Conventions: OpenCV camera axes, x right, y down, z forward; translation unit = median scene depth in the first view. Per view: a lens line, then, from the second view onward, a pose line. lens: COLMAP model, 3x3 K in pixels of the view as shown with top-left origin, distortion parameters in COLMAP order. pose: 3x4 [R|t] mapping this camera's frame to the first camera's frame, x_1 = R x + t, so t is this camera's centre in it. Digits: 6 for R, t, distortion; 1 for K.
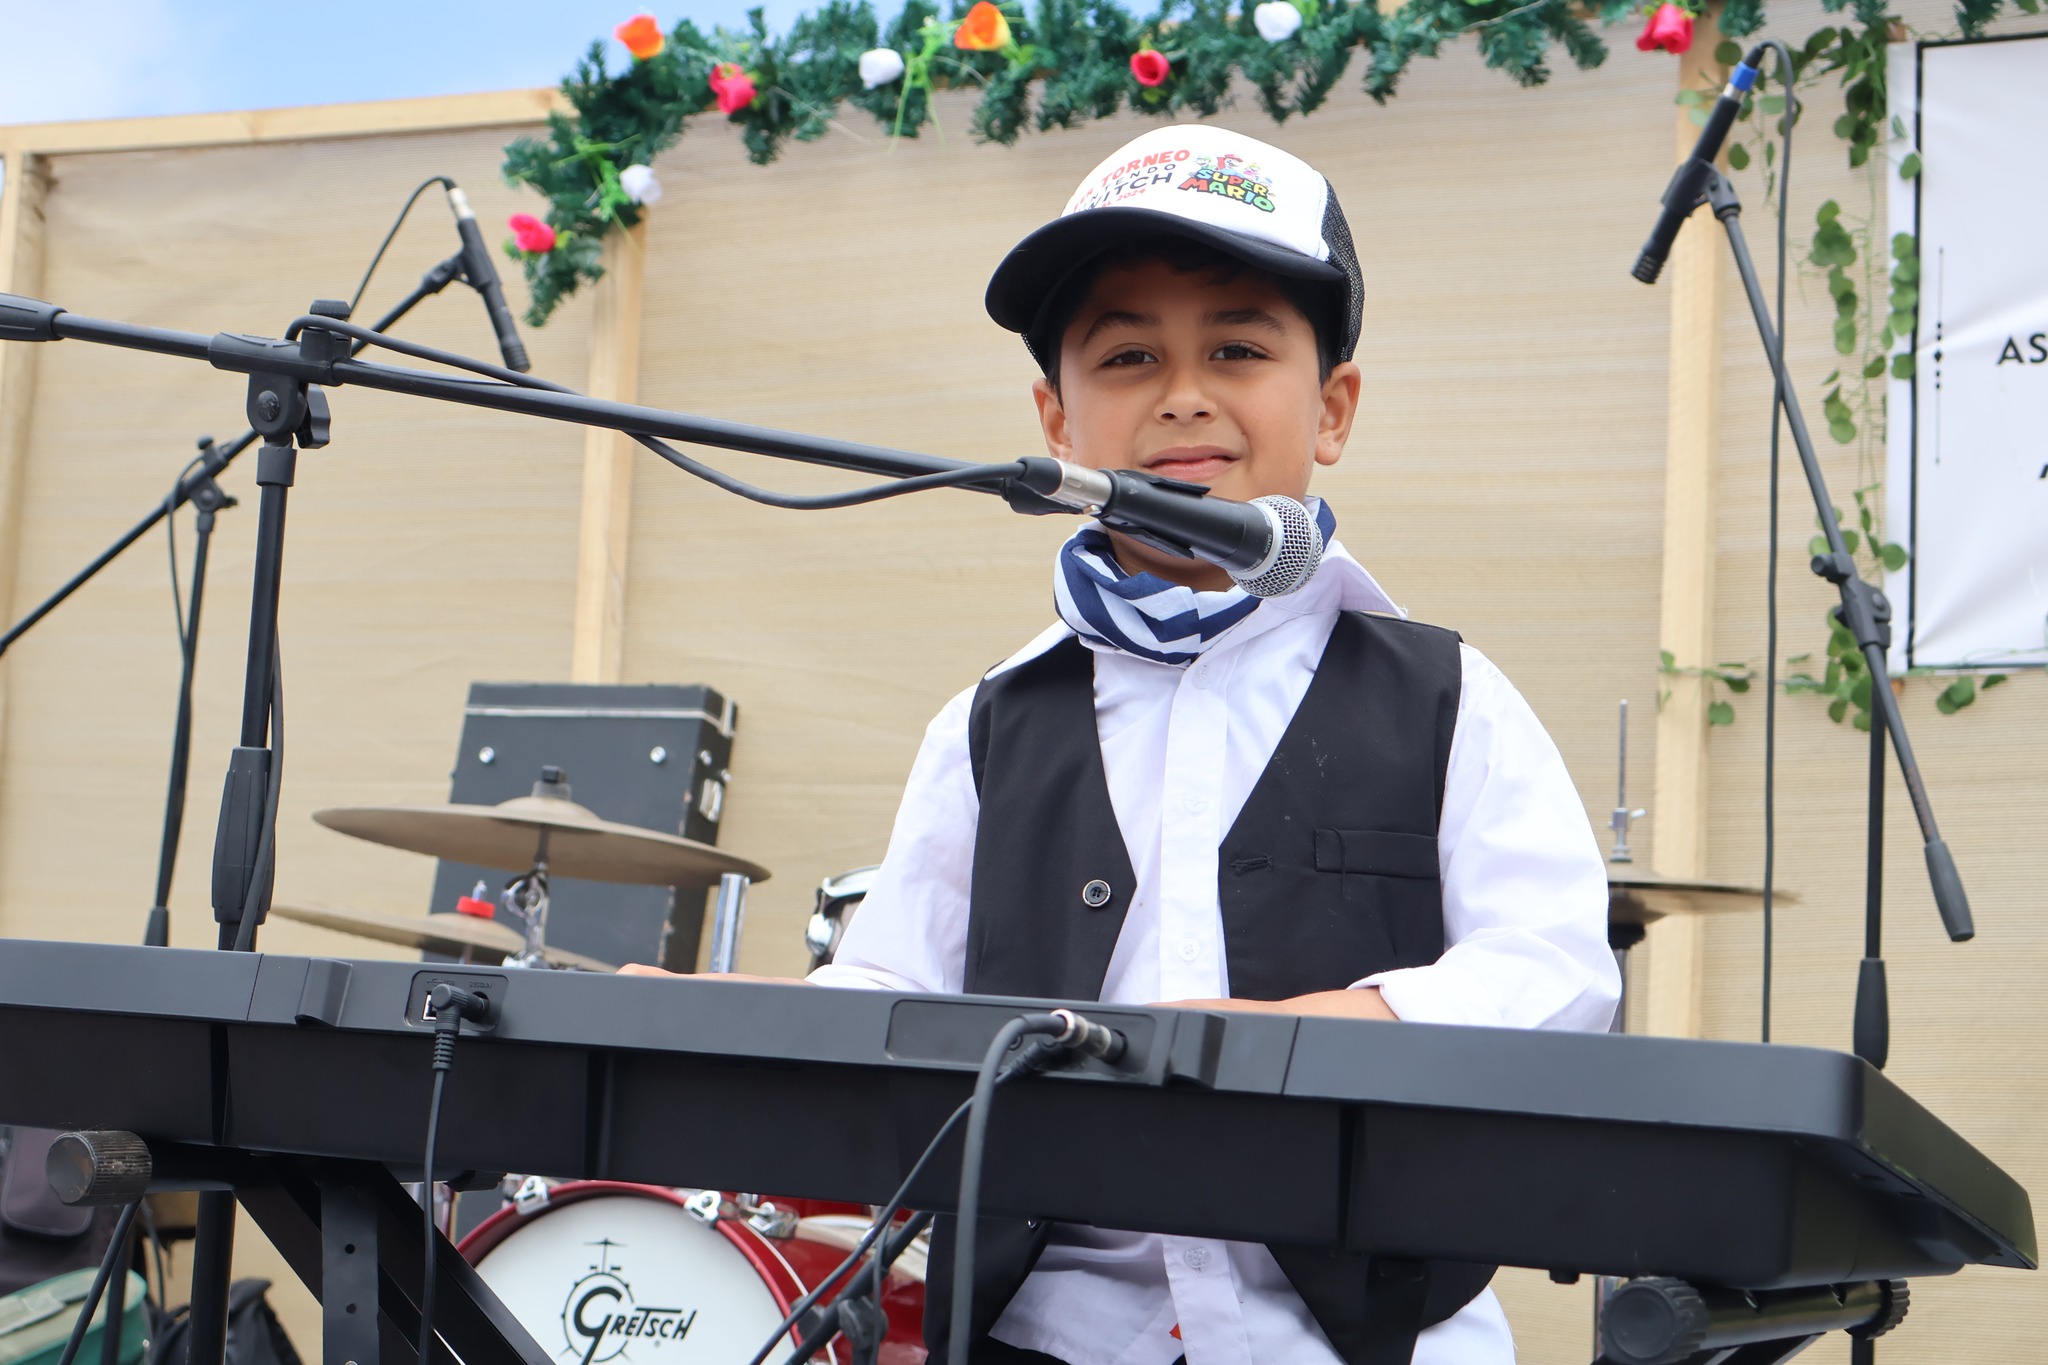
lens RADIAL K [[3660.6, 0, 1024.0], [0, 3660.6, 682.5], [0, 0, 1]] dist [0.016178, 0.017506]
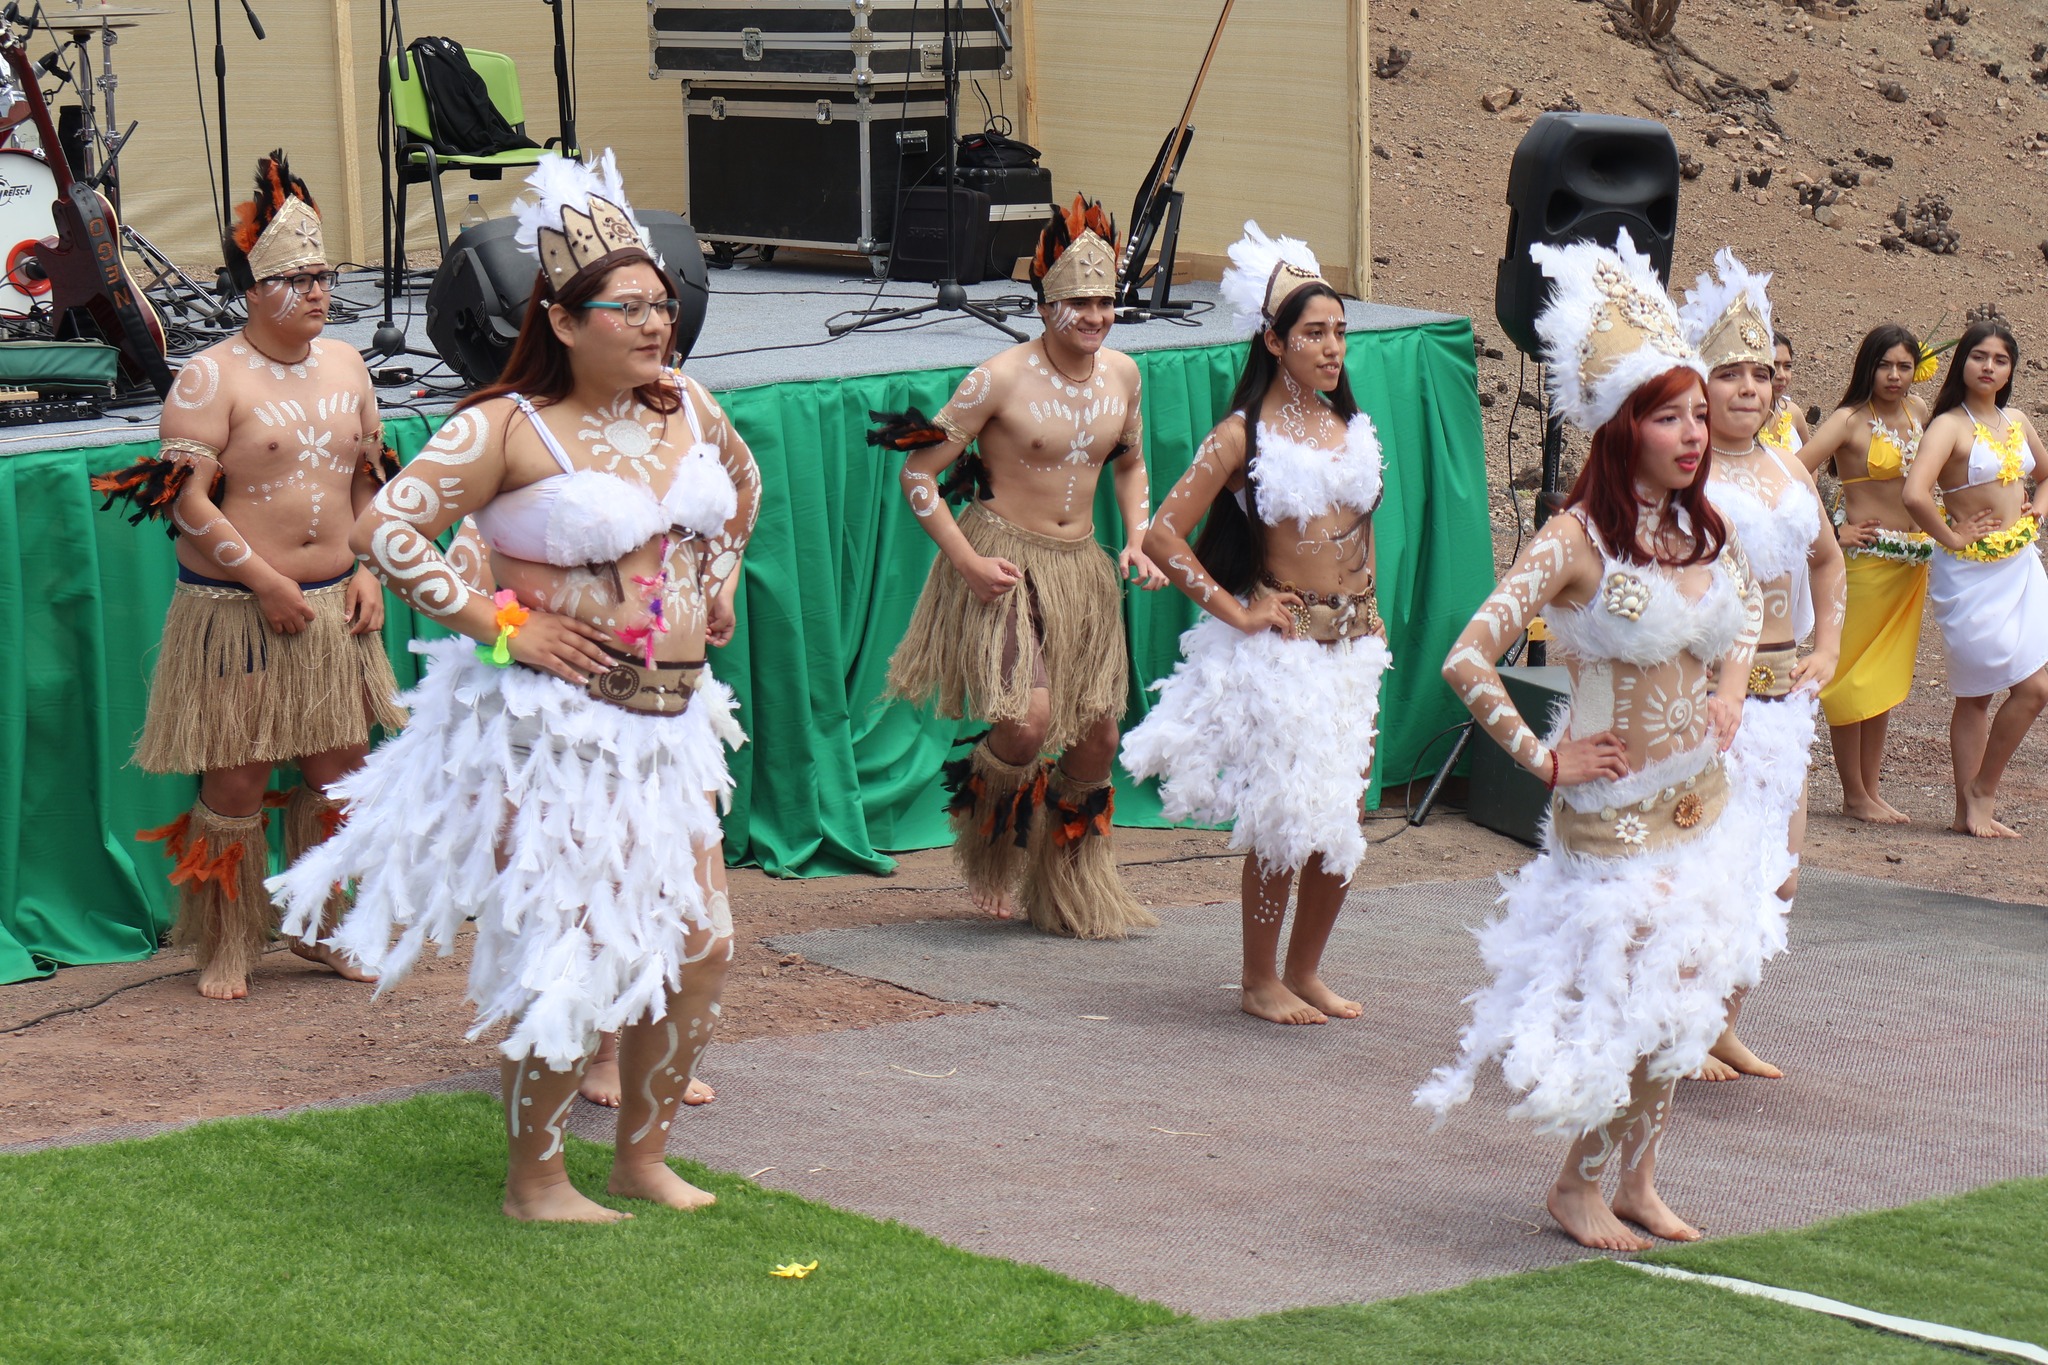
lens RADIAL K [[4008.9, 0, 1024.0], [0, 4008.9, 682.5], [0, 0, 1]] dist [0.034382, -0.202120]
pose [[0.365975, -0.228965, 0.902018, -2.257197], [-0.066925, 0.960276, 0.270906, -0.315316], [-0.928215, -0.159513, 0.336114, -0.801285]]
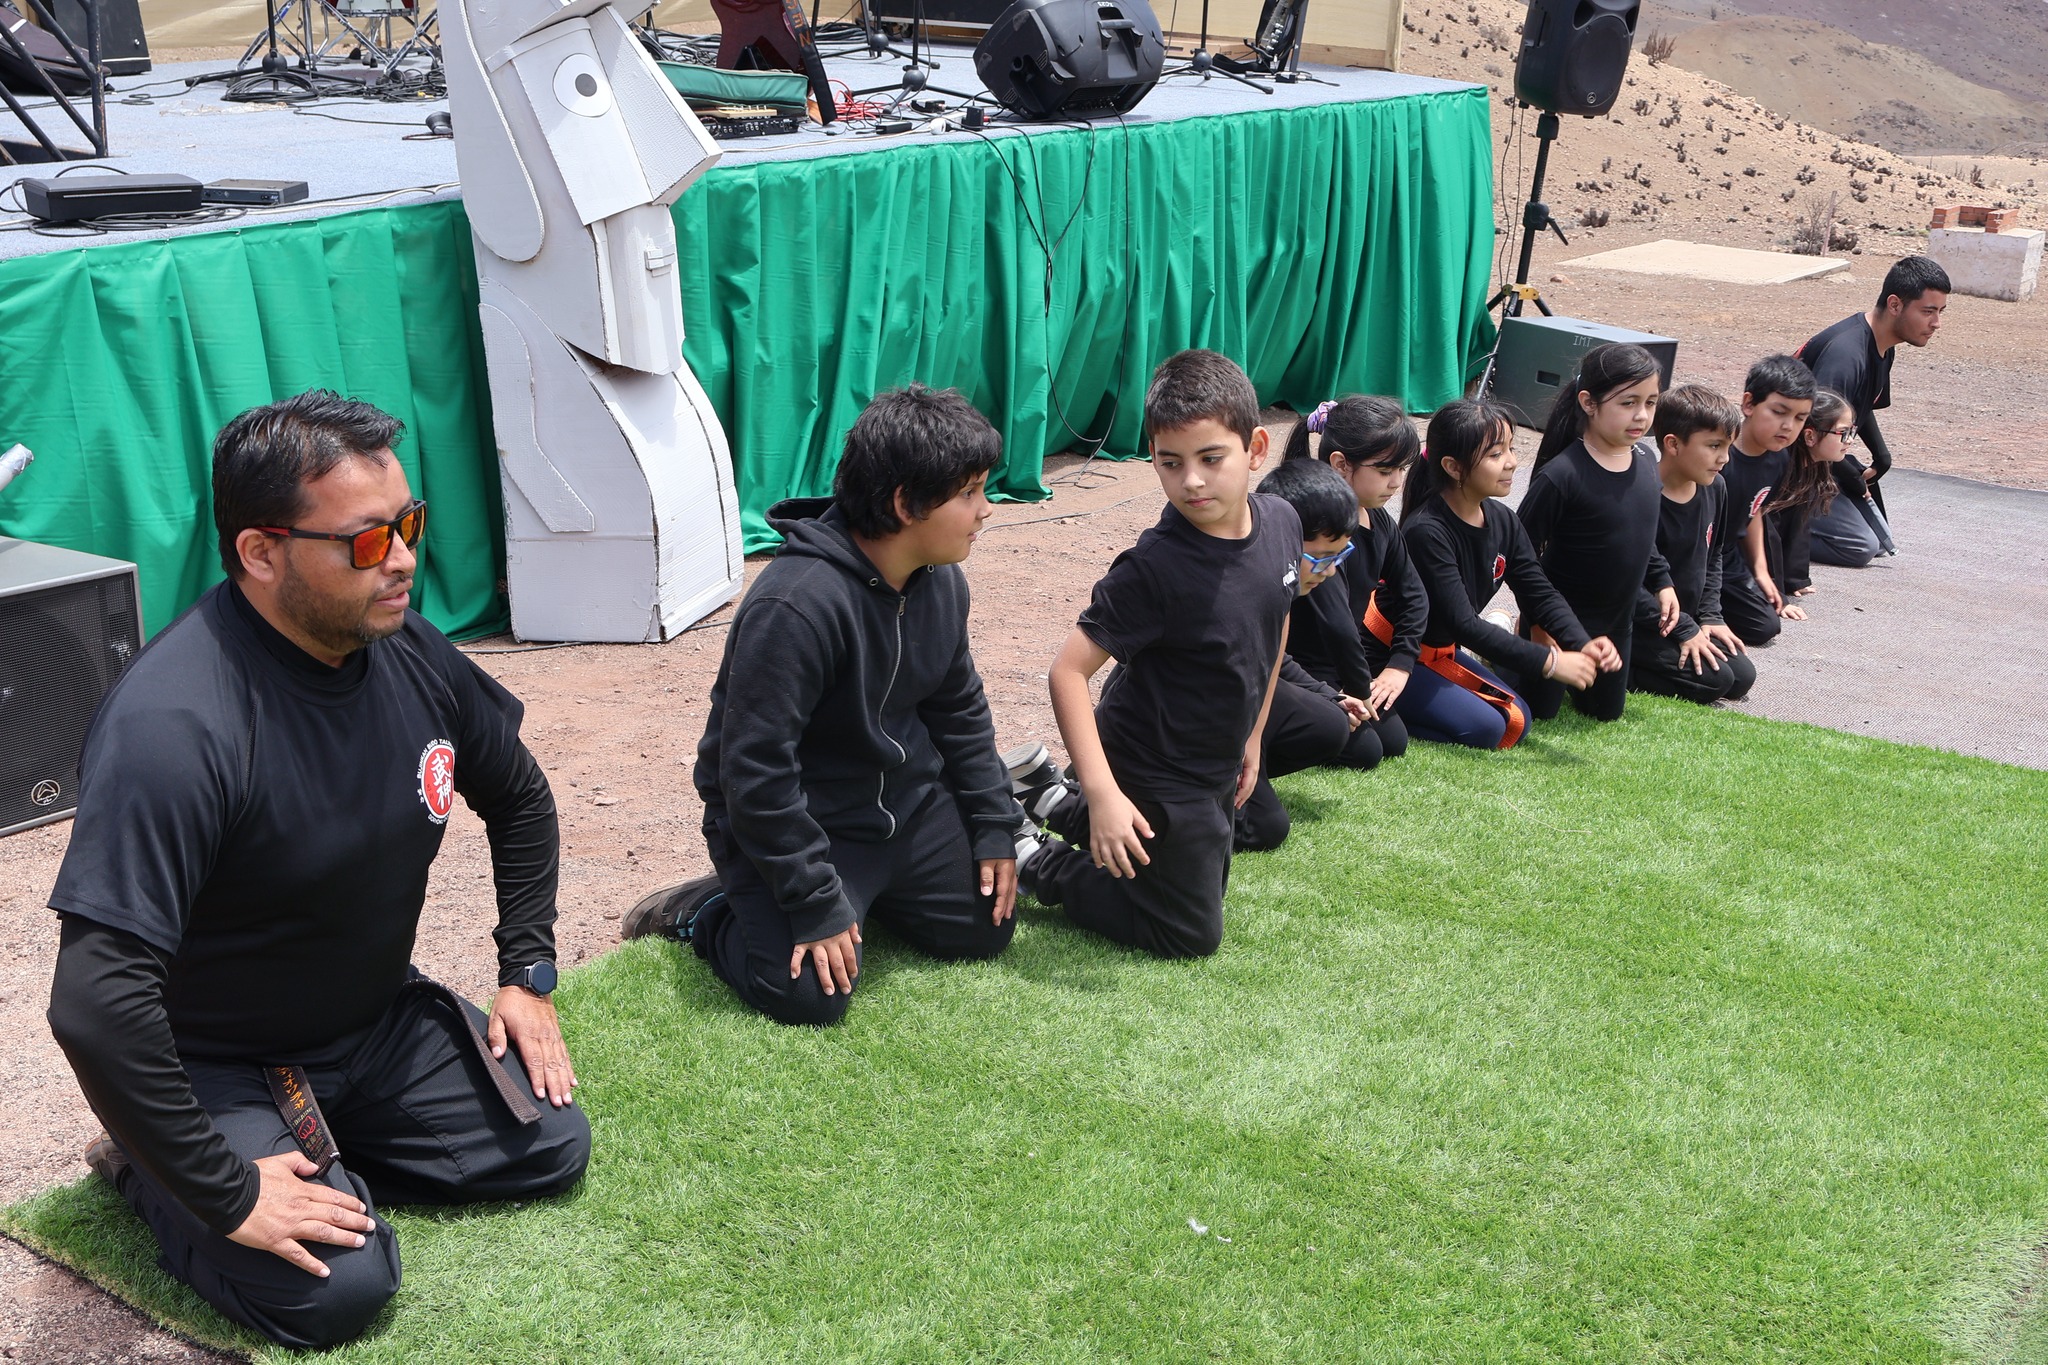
lens RADIAL K [[2223.9, 0, 1024.0], [0, 2223.9, 682.5], [0, 0, 1]] dist [0.005298, -0.015092]
pose [[0.125109, -0.383258, 0.915129, -2.036616], [-0.131798, 0.907781, 0.398199, -0.124970], [-0.983350, -0.170430, 0.063059, 0.110647]]
